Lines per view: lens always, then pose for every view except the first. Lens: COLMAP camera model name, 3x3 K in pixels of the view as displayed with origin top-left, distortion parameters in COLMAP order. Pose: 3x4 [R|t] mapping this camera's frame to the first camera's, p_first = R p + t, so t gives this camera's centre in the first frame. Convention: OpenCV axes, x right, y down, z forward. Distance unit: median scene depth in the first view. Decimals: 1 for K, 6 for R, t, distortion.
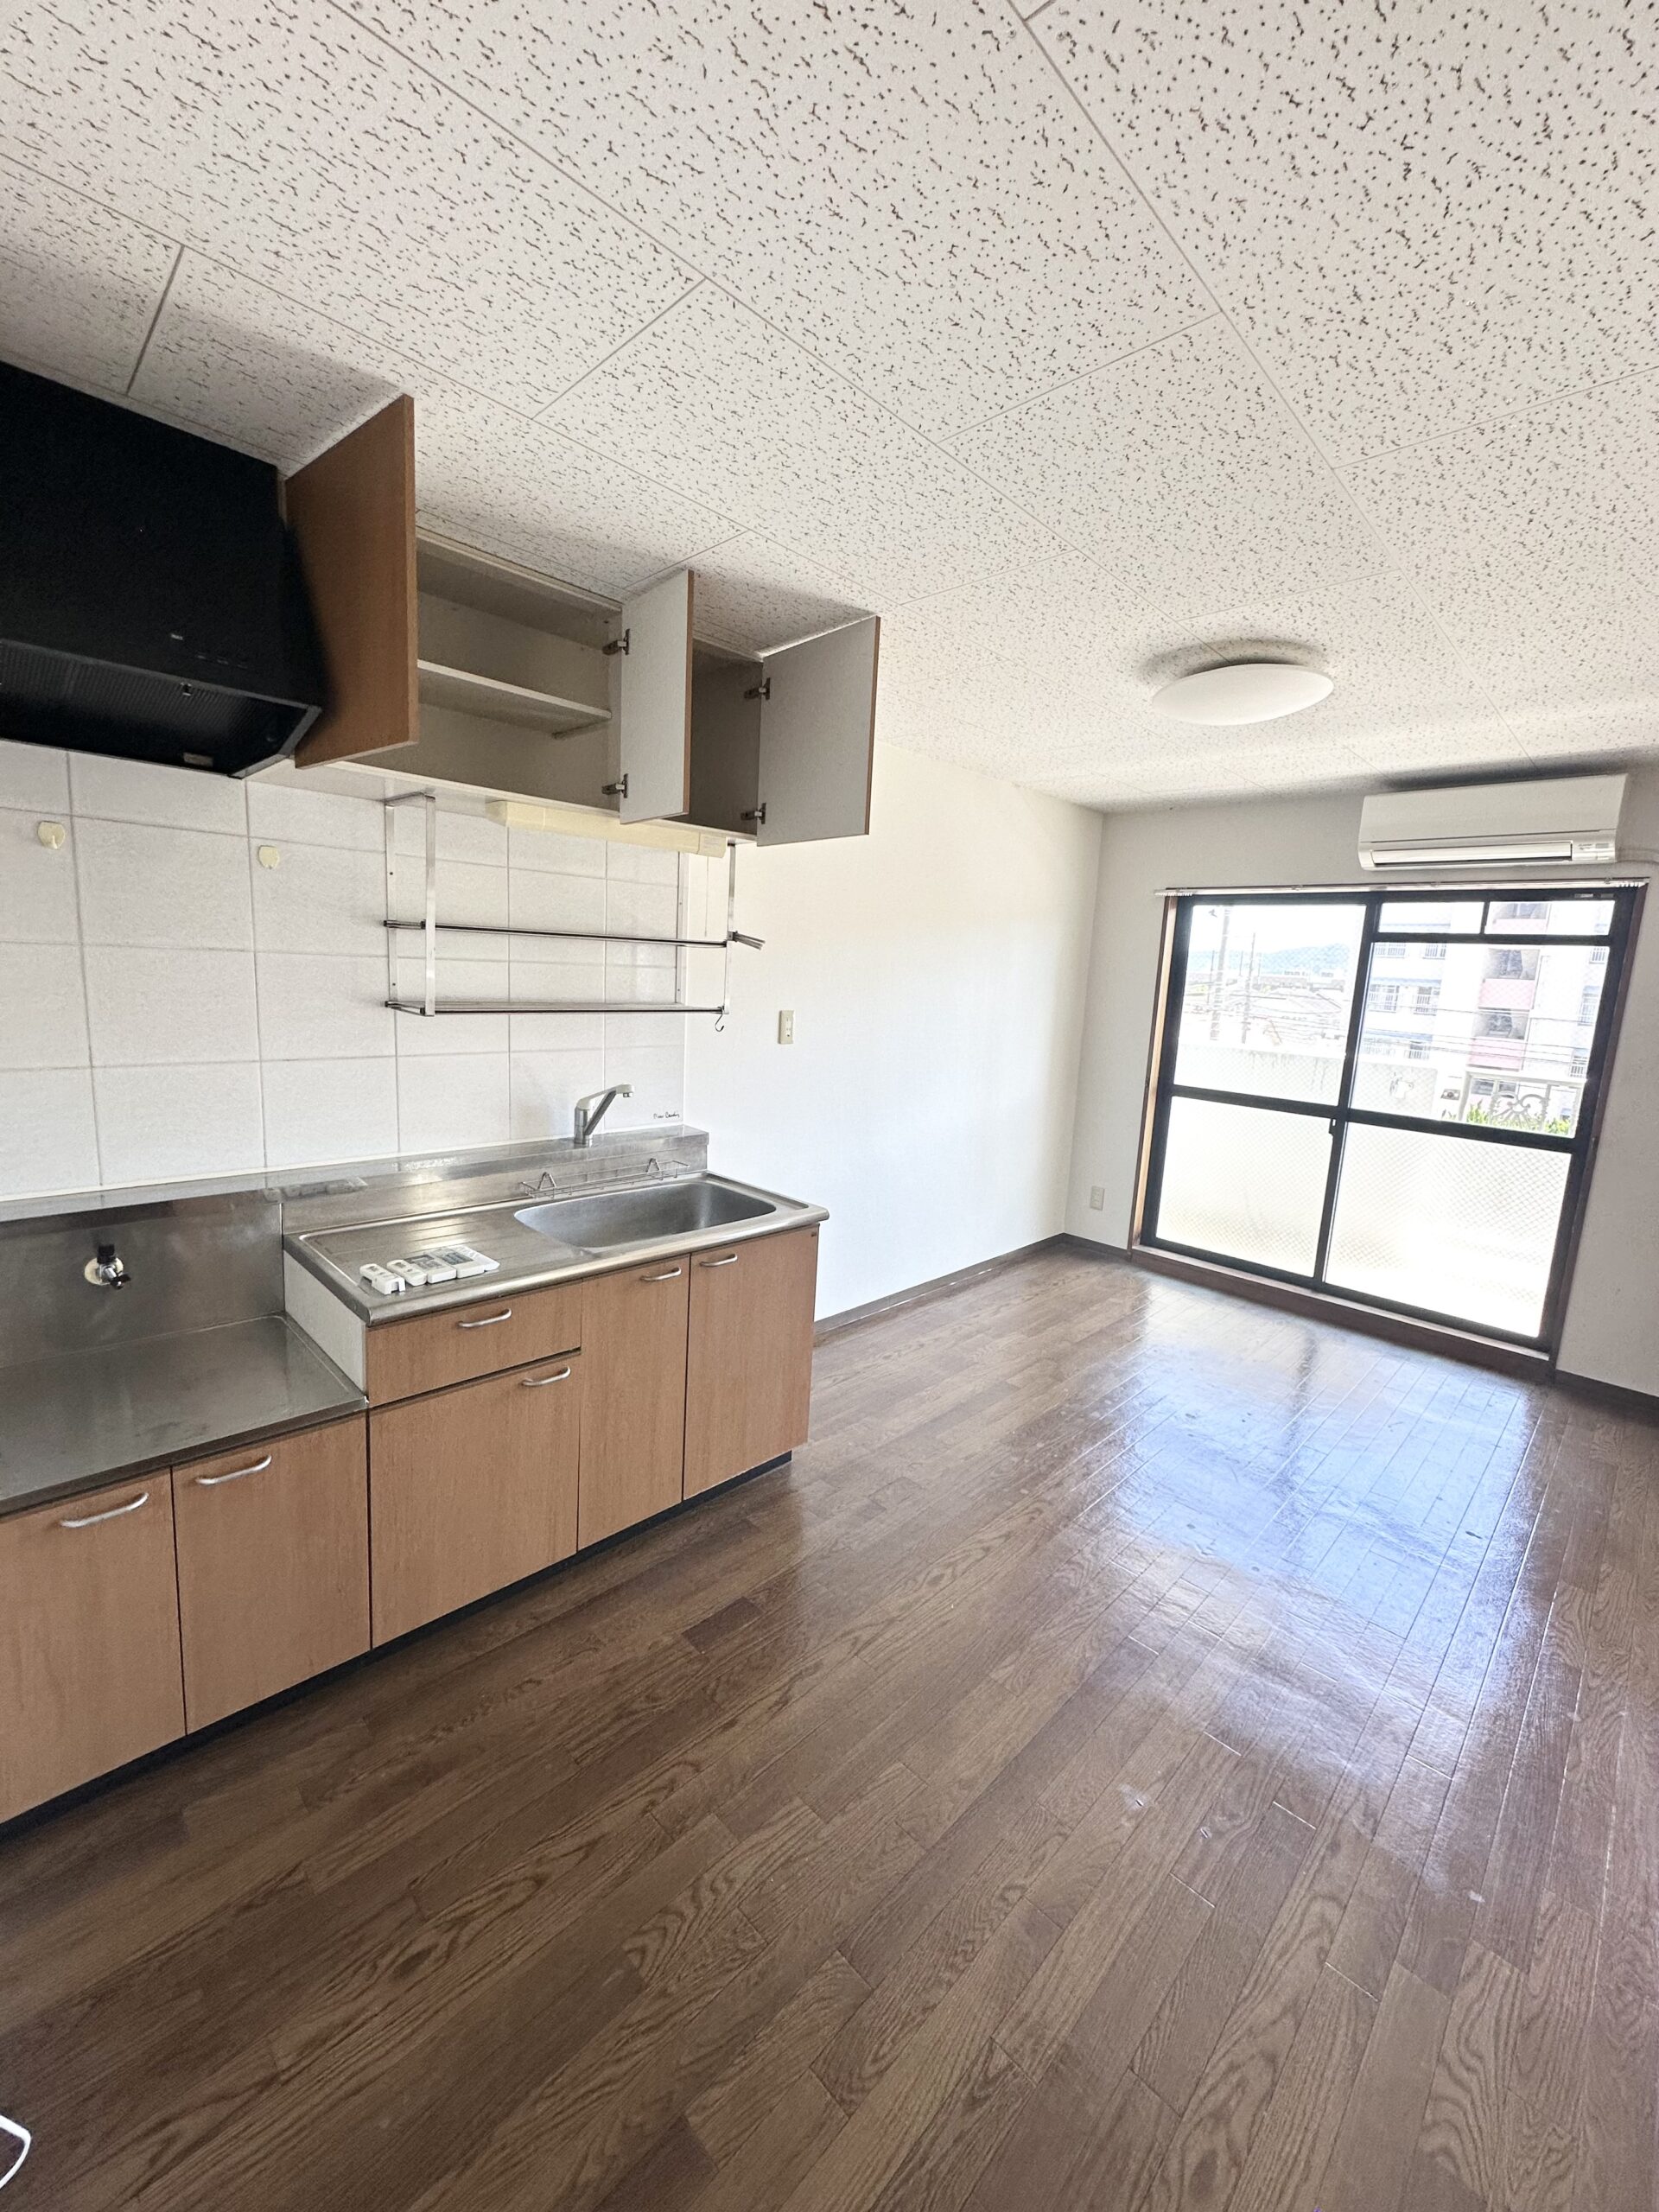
lens RADIAL K [[885.7, 0, 822.8], [0, 885.7, 1076.7], [0, 0, 1]] dist [-0.009231, 0.001035]
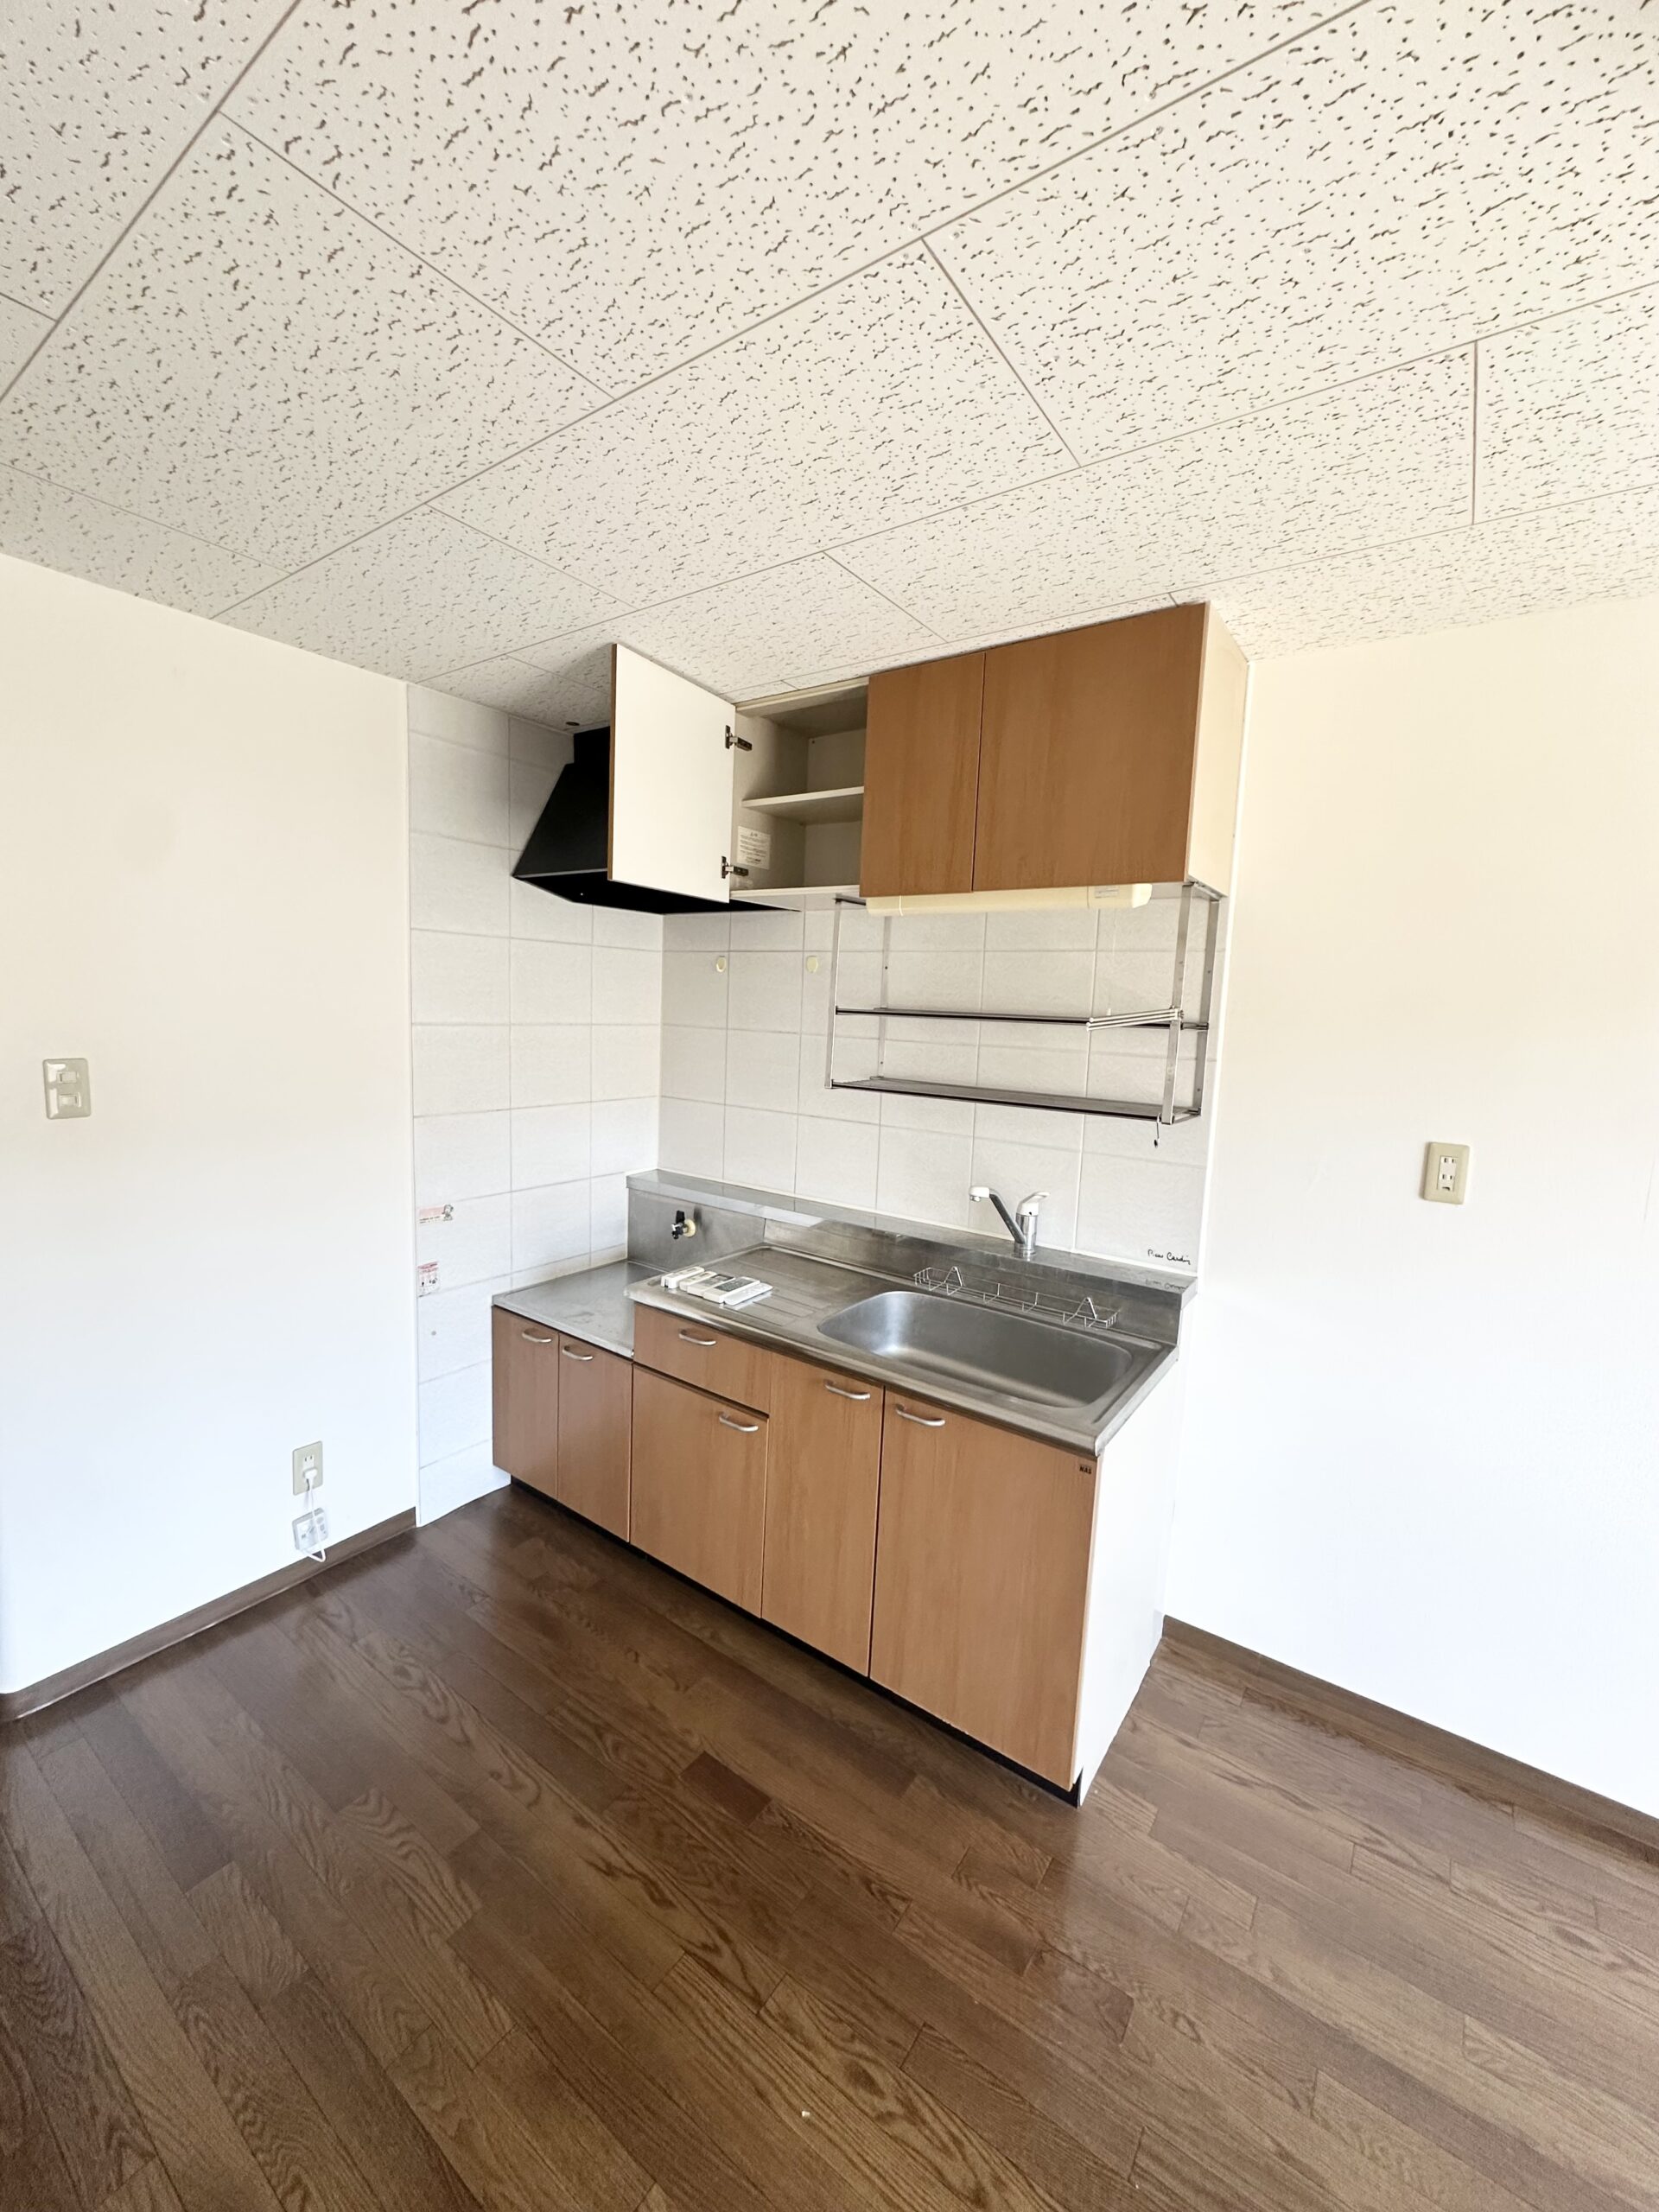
lens RADIAL K [[884.3, 0, 829.5], [0, 884.3, 1106.0], [0, 0, 1]] dist [-0.006897, 0.001488]
pose [[0.163963, 0.075946, -0.983539, 0.783991], [-0.156161, 0.986458, 0.050138, -0.116839], [0.974028, 0.145369, 0.173602, 0.939408]]
